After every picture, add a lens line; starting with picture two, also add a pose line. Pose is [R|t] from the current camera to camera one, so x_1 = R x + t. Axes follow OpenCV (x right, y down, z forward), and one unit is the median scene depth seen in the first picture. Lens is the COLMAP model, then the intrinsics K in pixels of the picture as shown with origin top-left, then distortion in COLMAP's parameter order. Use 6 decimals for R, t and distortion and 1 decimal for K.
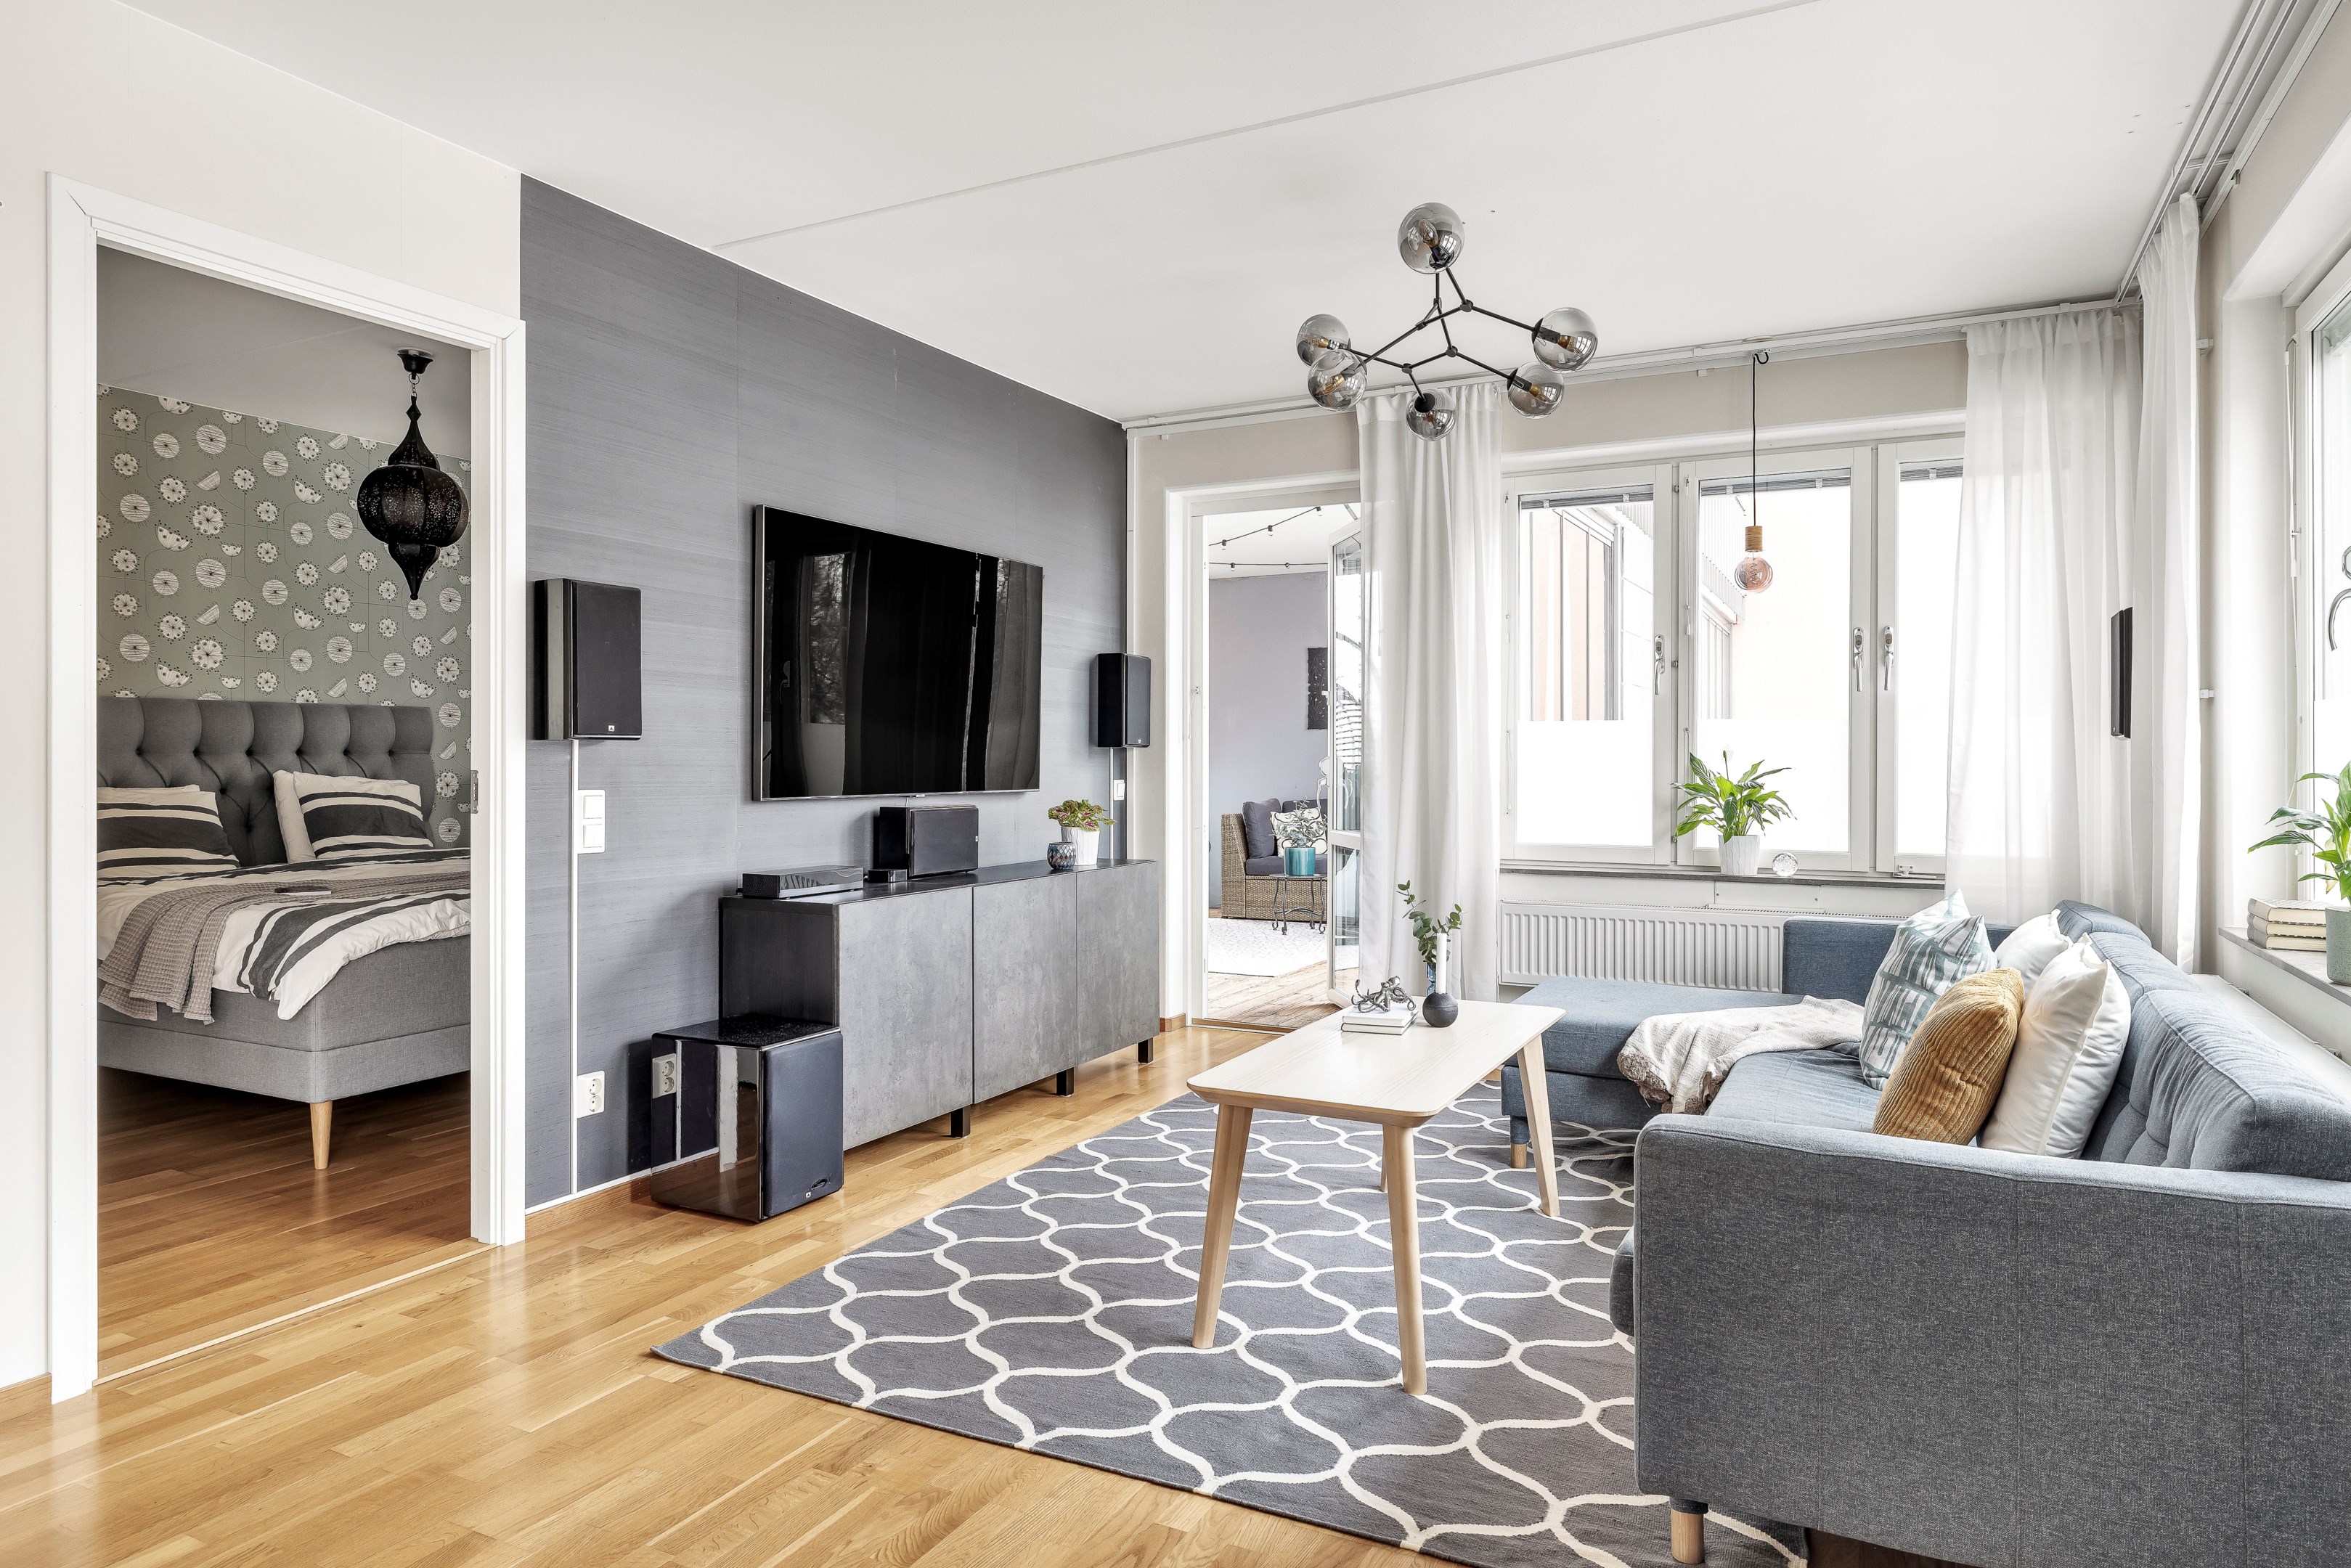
lens RADIAL K [[1434.9, 0, 1179.1], [0, 1434.9, 773.2], [0, 0, 1]] dist [-0.003087, 0.001671]
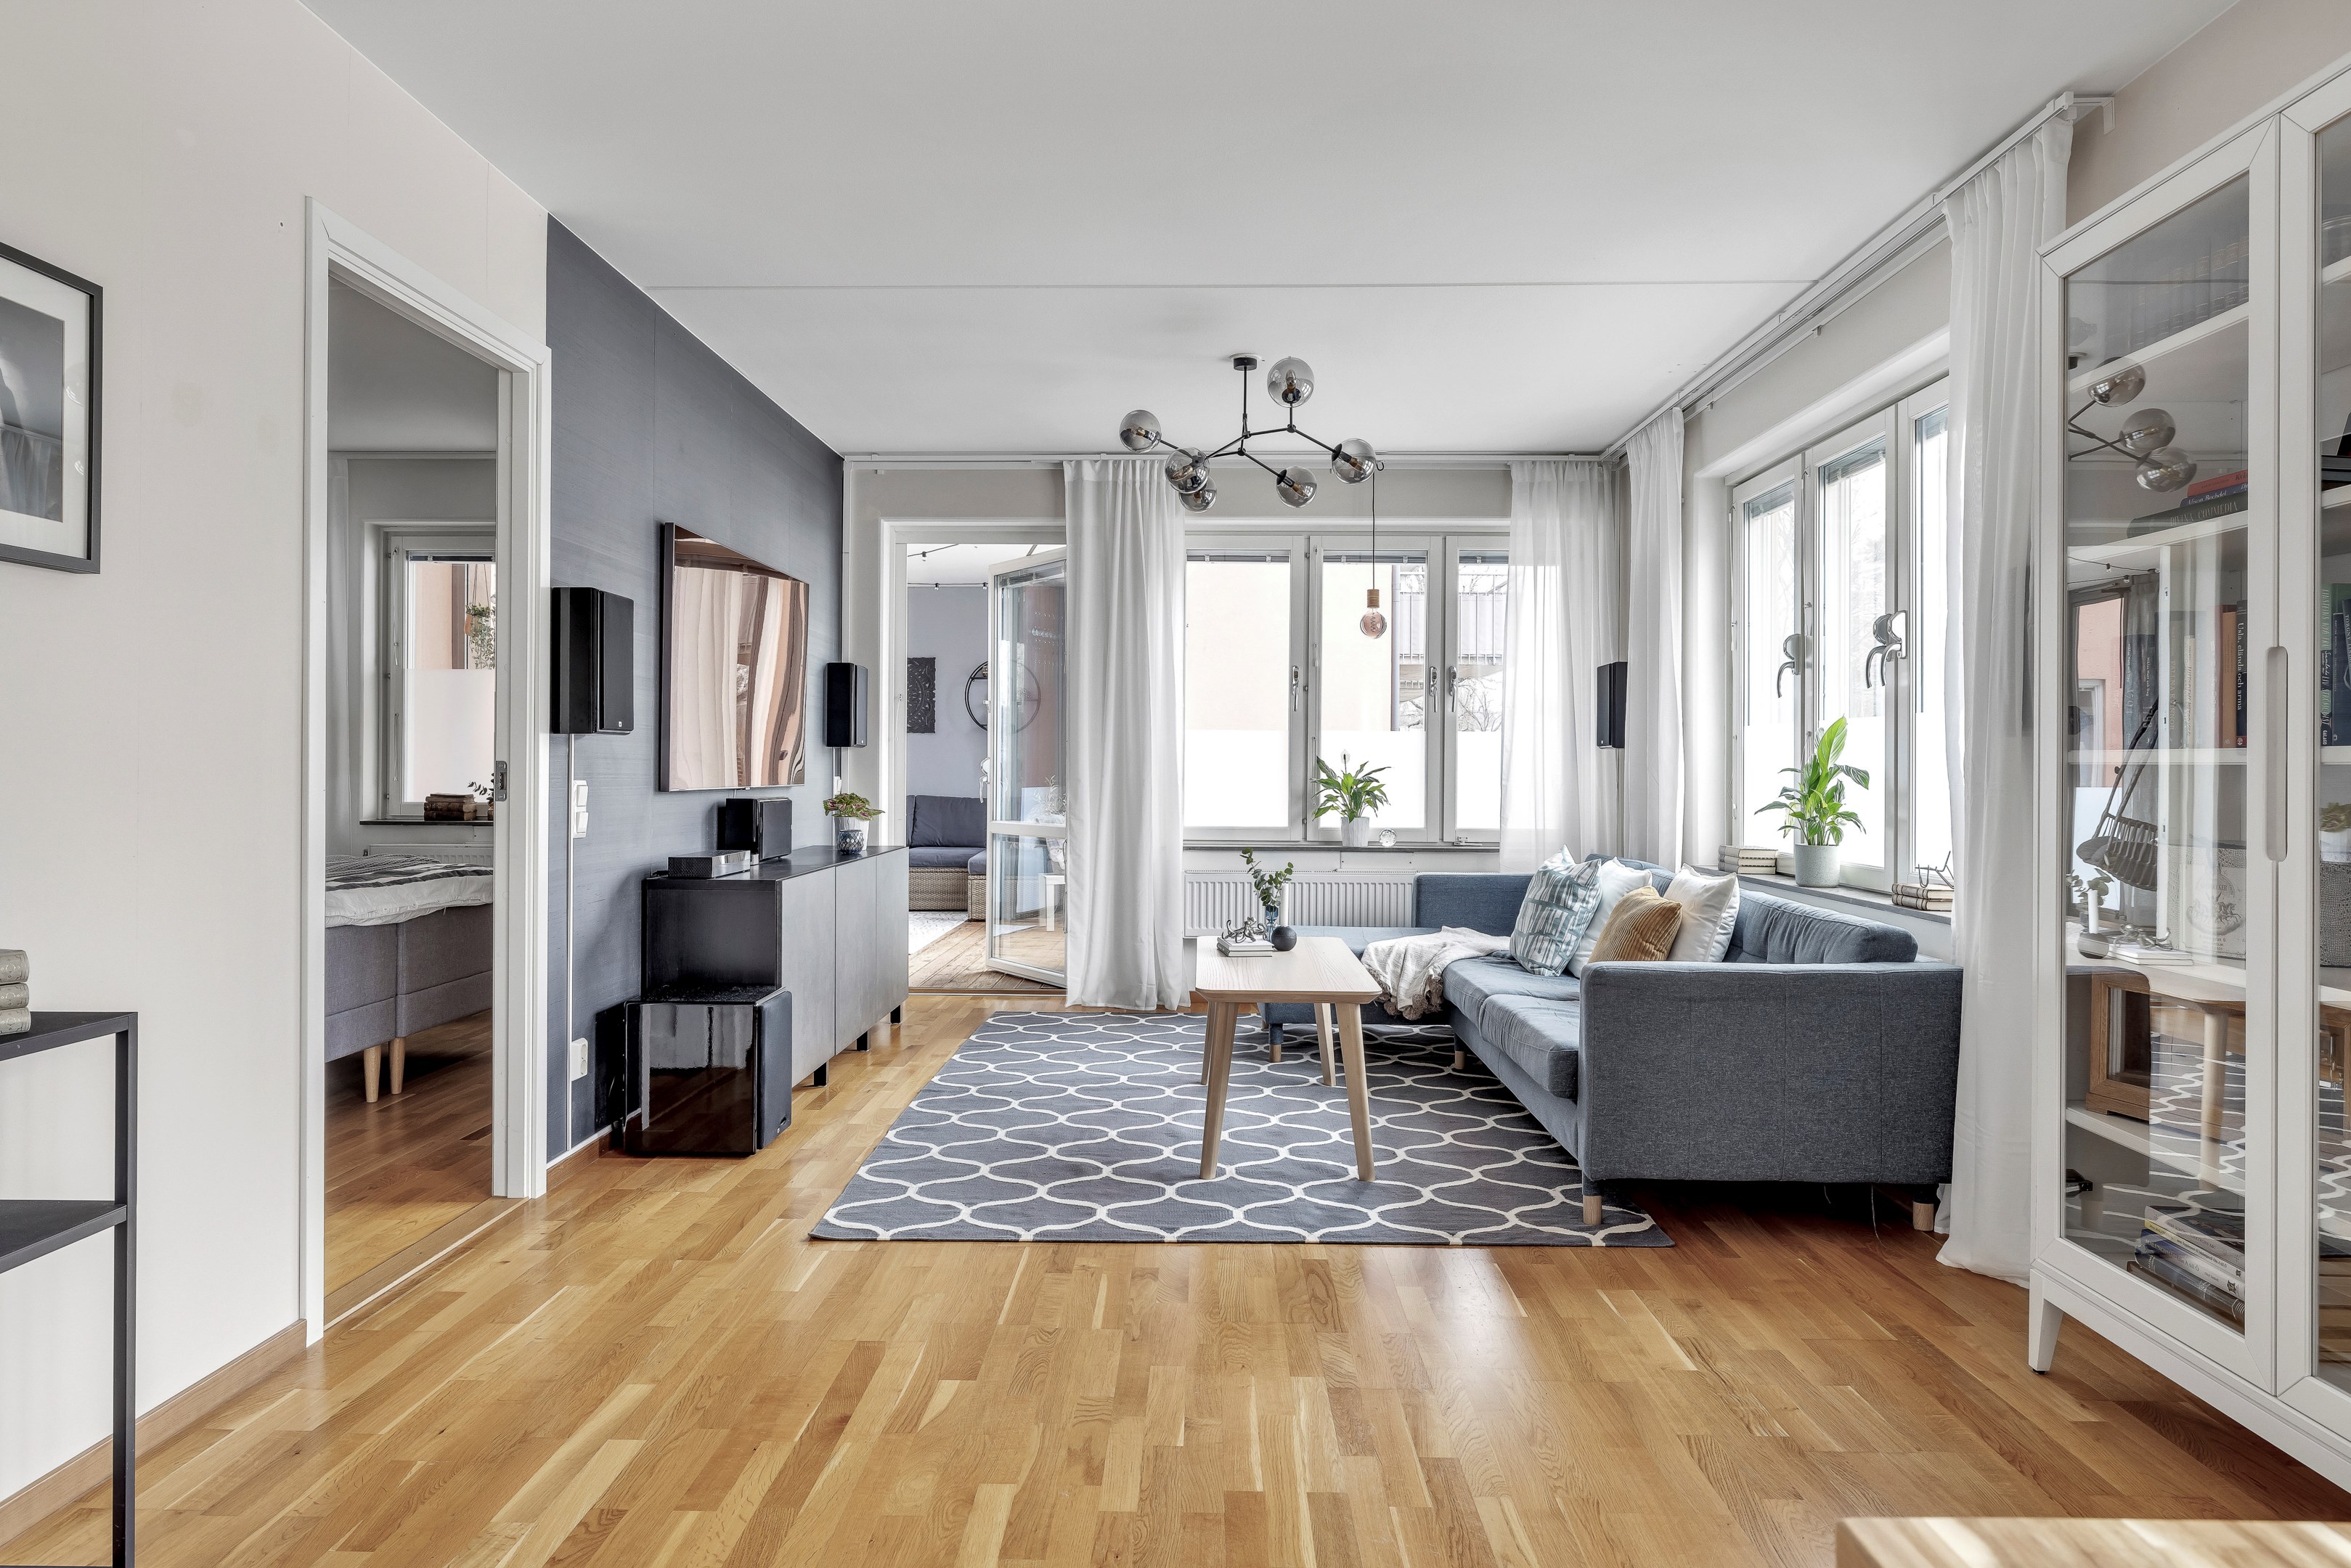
lens RADIAL K [[1434.9, 0, 1172.5], [0, 1434.9, 777.8], [0, 0, 1]] dist [-0.003087, 0.001671]
pose [[0.896694, 0.001357, 0.442648, -0.501037], [-0.001215, 0.999999, -0.000604, 0.010450], [-0.442649, 0.000004, 0.896695, -0.182370]]
